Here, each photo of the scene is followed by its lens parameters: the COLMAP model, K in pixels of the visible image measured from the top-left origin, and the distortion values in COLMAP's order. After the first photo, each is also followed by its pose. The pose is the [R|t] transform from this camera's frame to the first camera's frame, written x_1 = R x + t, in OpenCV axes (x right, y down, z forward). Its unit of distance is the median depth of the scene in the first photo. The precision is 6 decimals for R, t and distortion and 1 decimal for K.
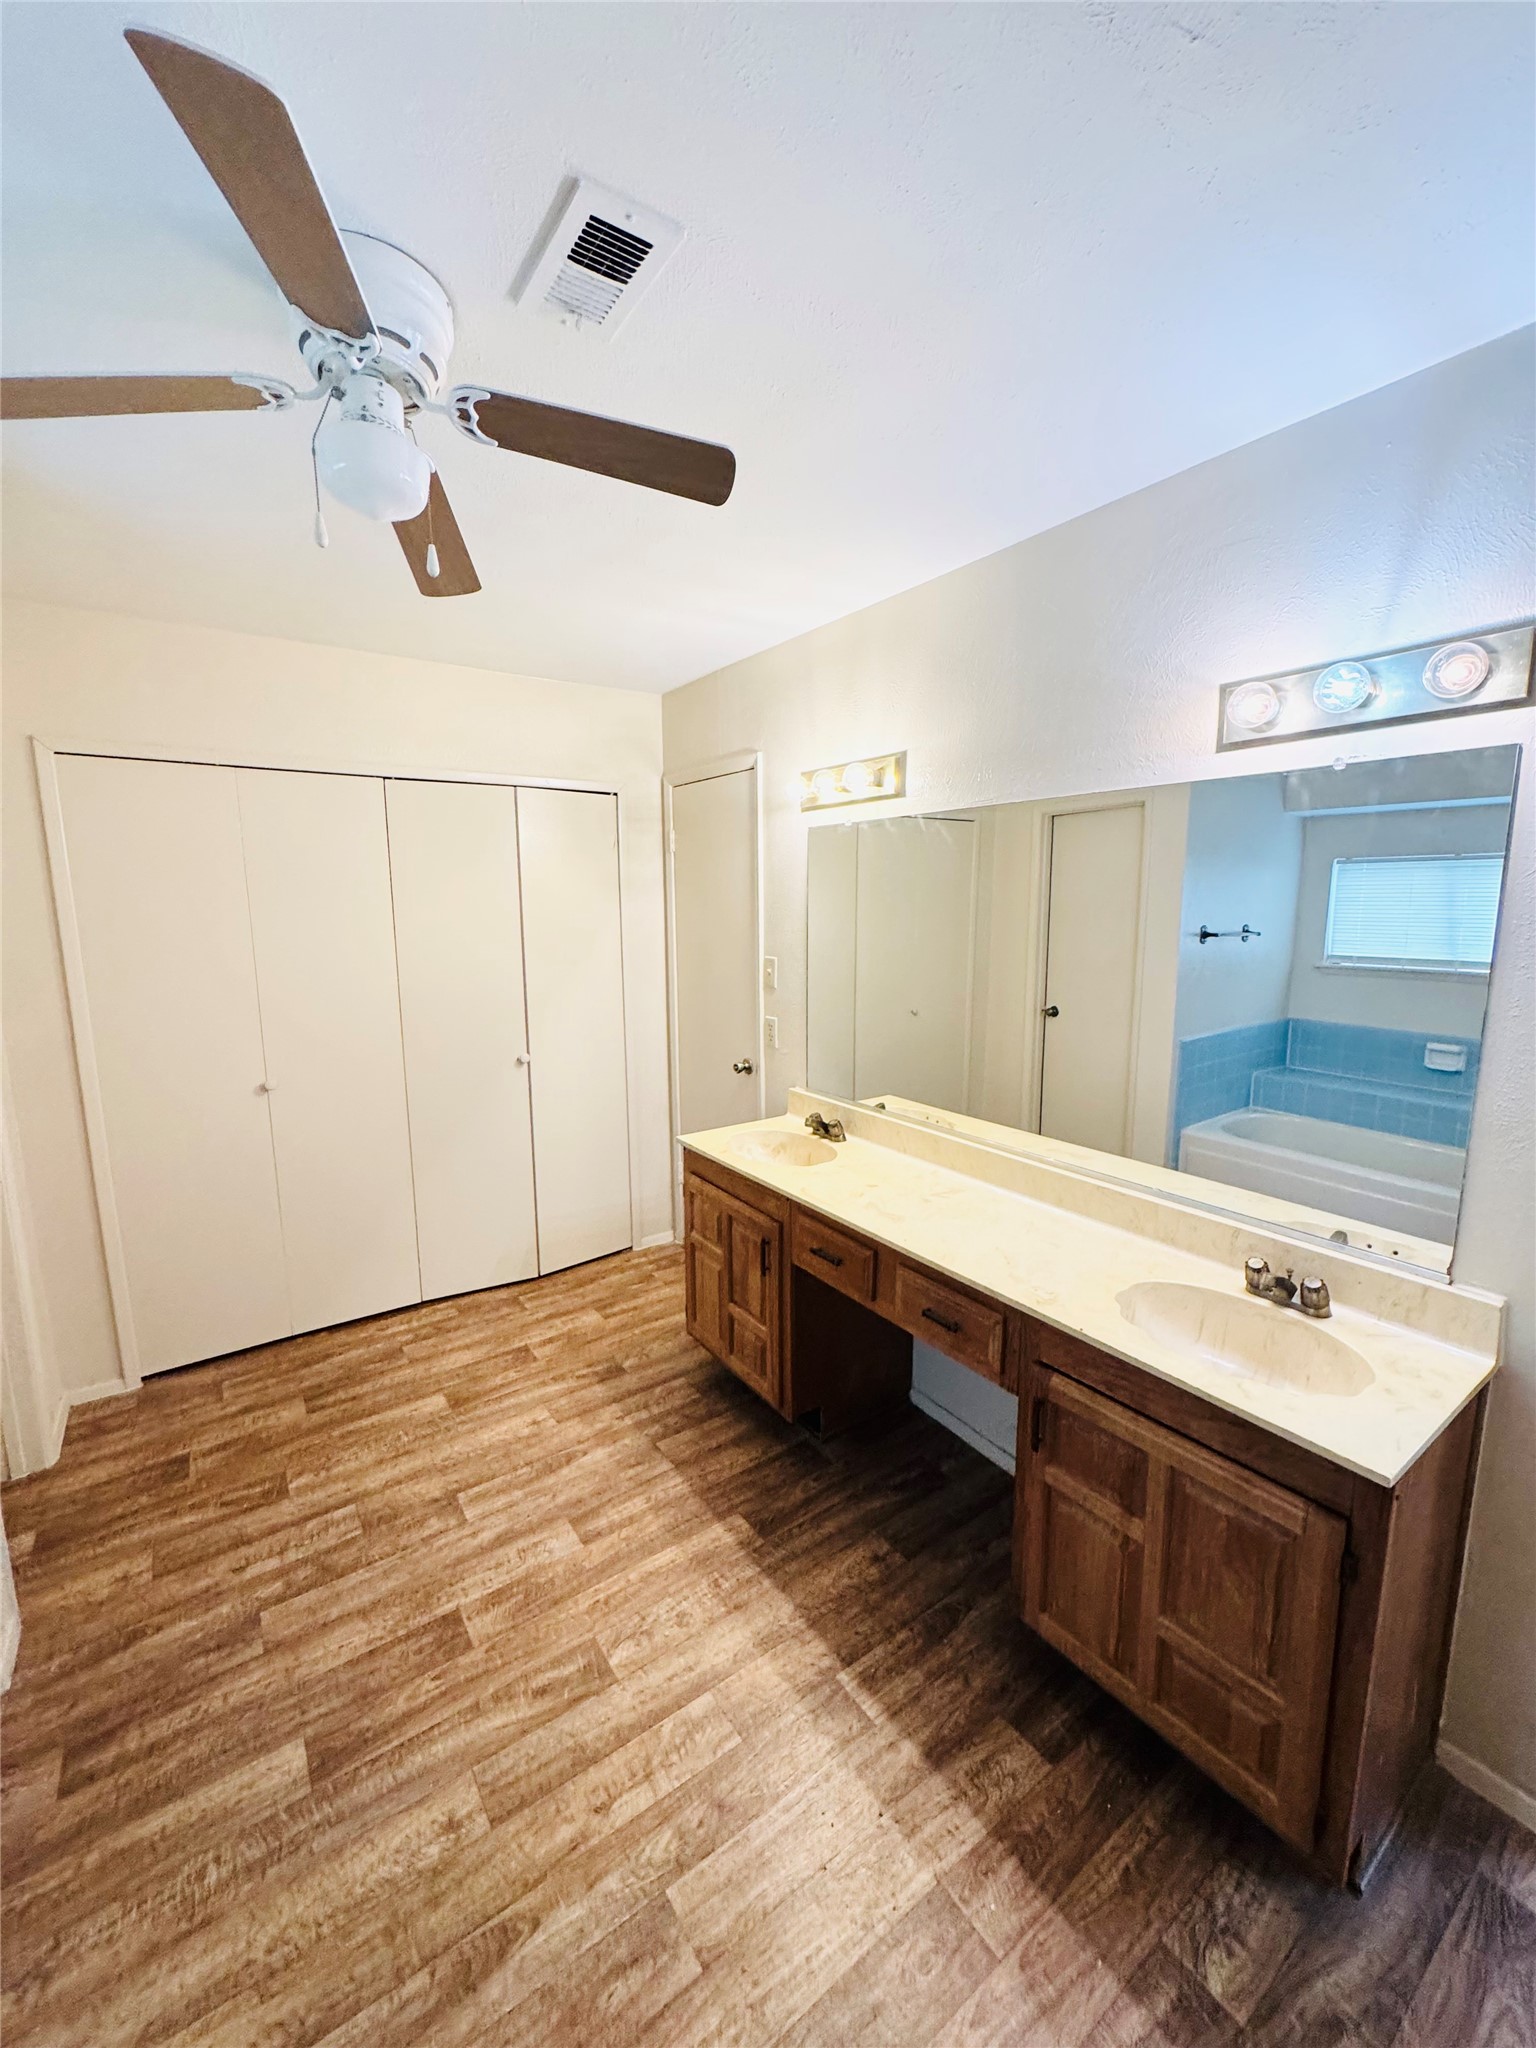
lens RADIAL K [[825.9, 0, 775.1], [0, 825.9, 1014.1], [0, 0, 1]] dist [-0.001851, 0.000112]
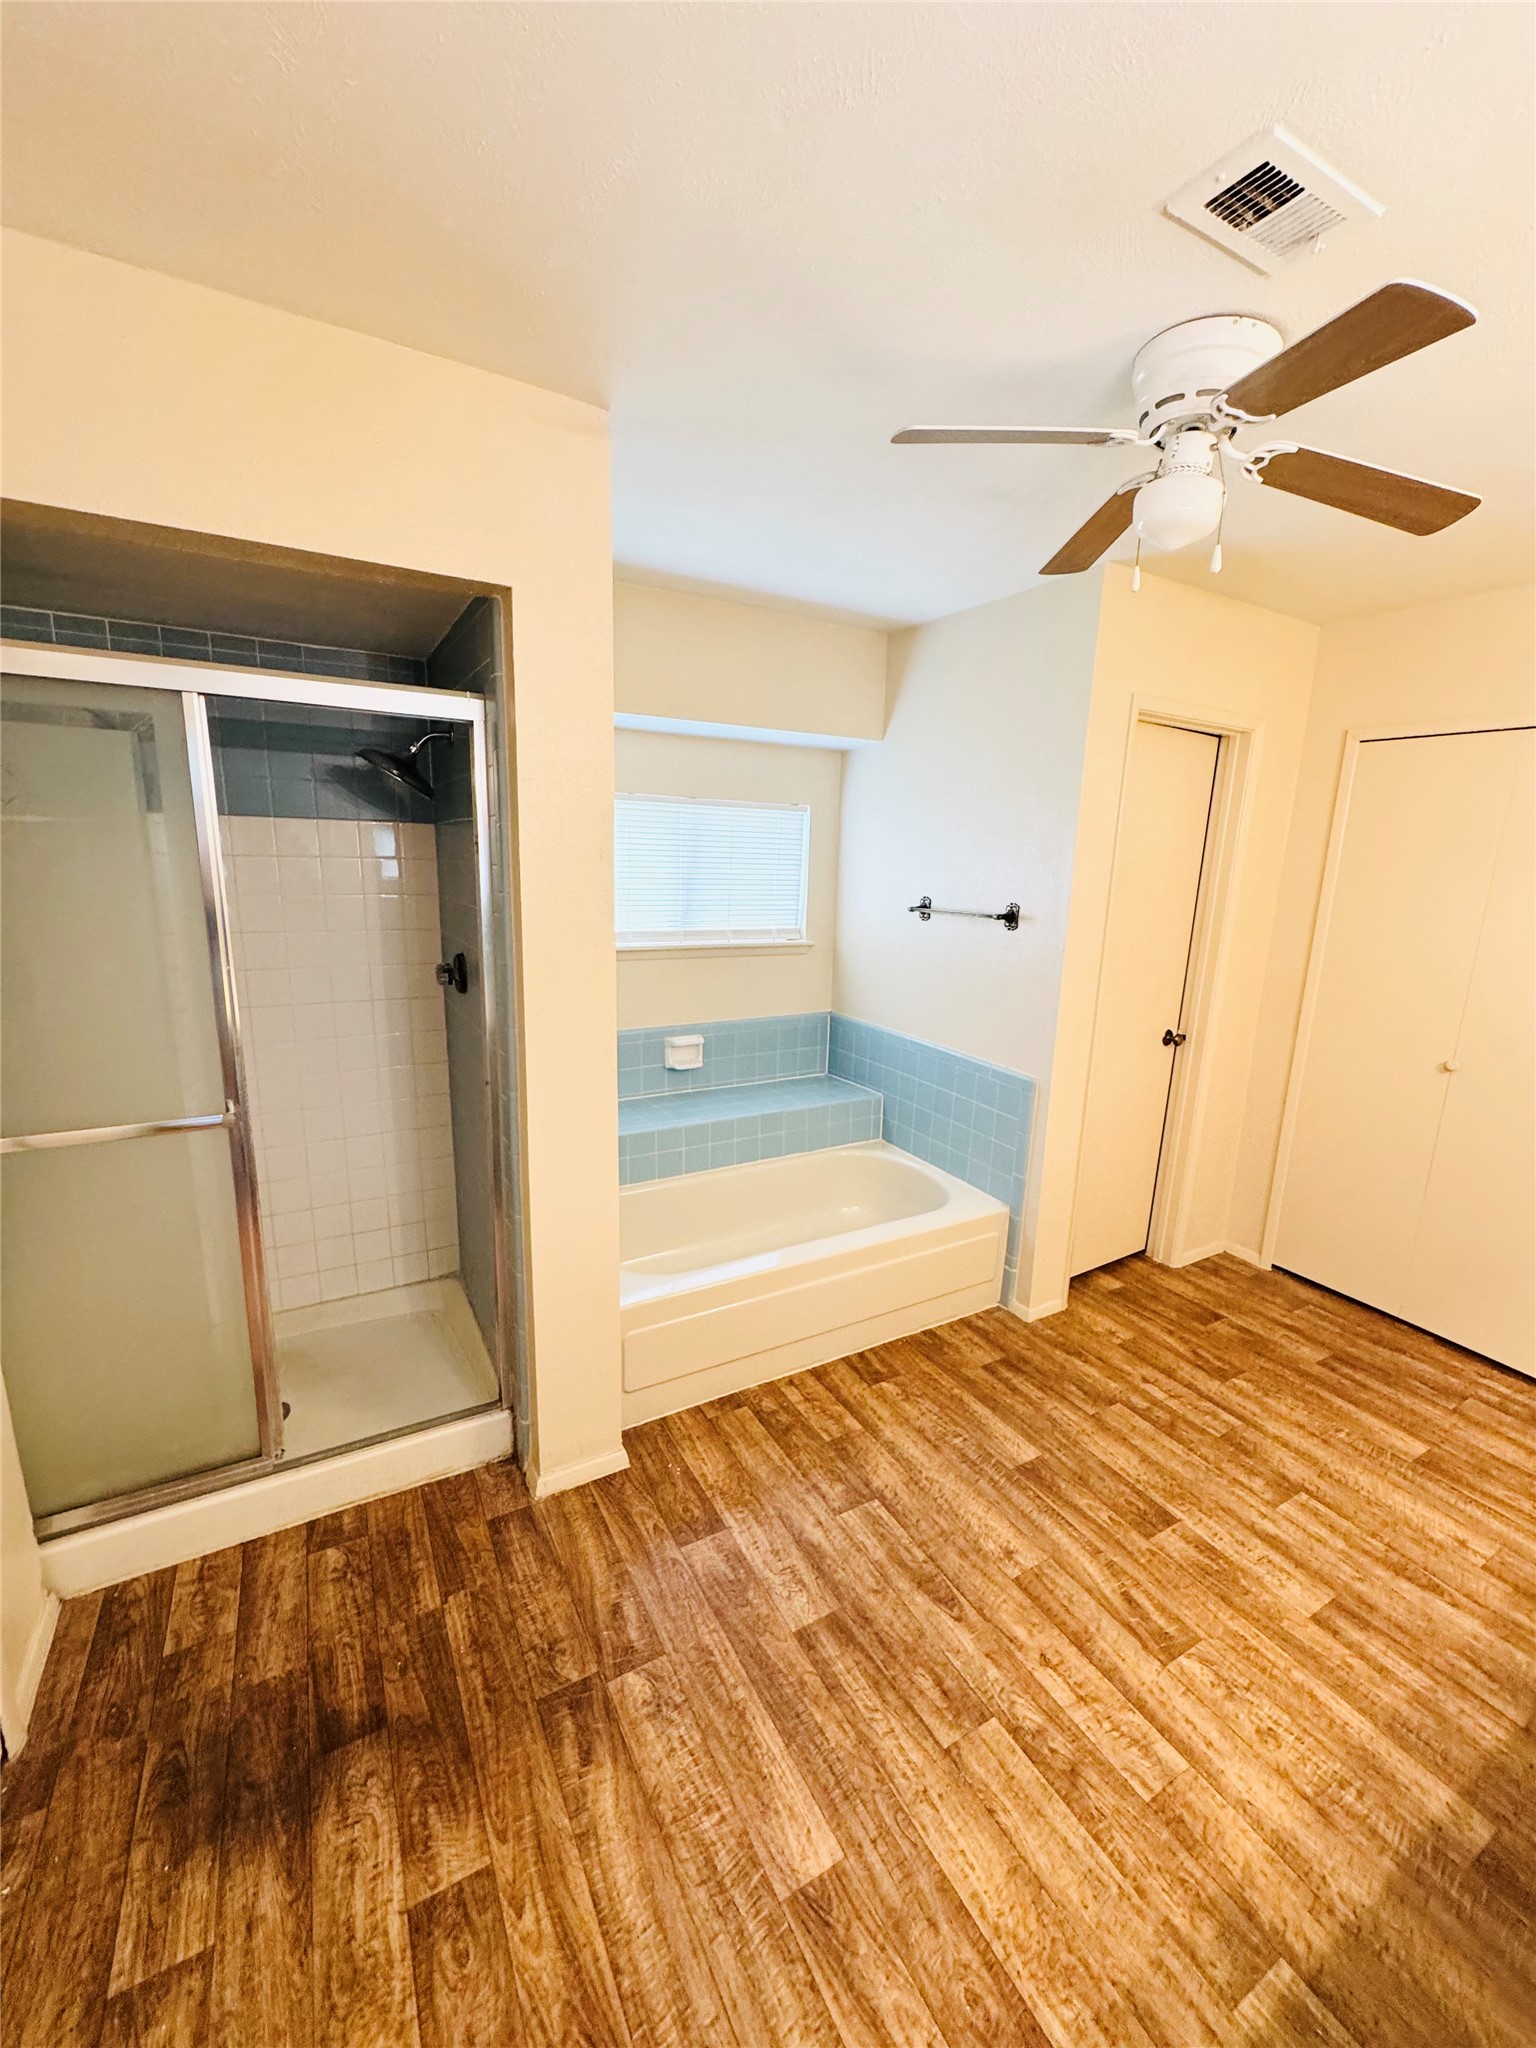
lens RADIAL K [[825.9, 0, 773.6], [0, 825.9, 1031.8], [0, 0, 1]] dist [-0.001851, 0.000112]
pose [[-0.102372, 0.216529, -0.970894, 0.589215], [-0.167922, 0.958253, 0.231416, -0.064535], [0.980470, 0.186725, -0.061739, 0.413832]]
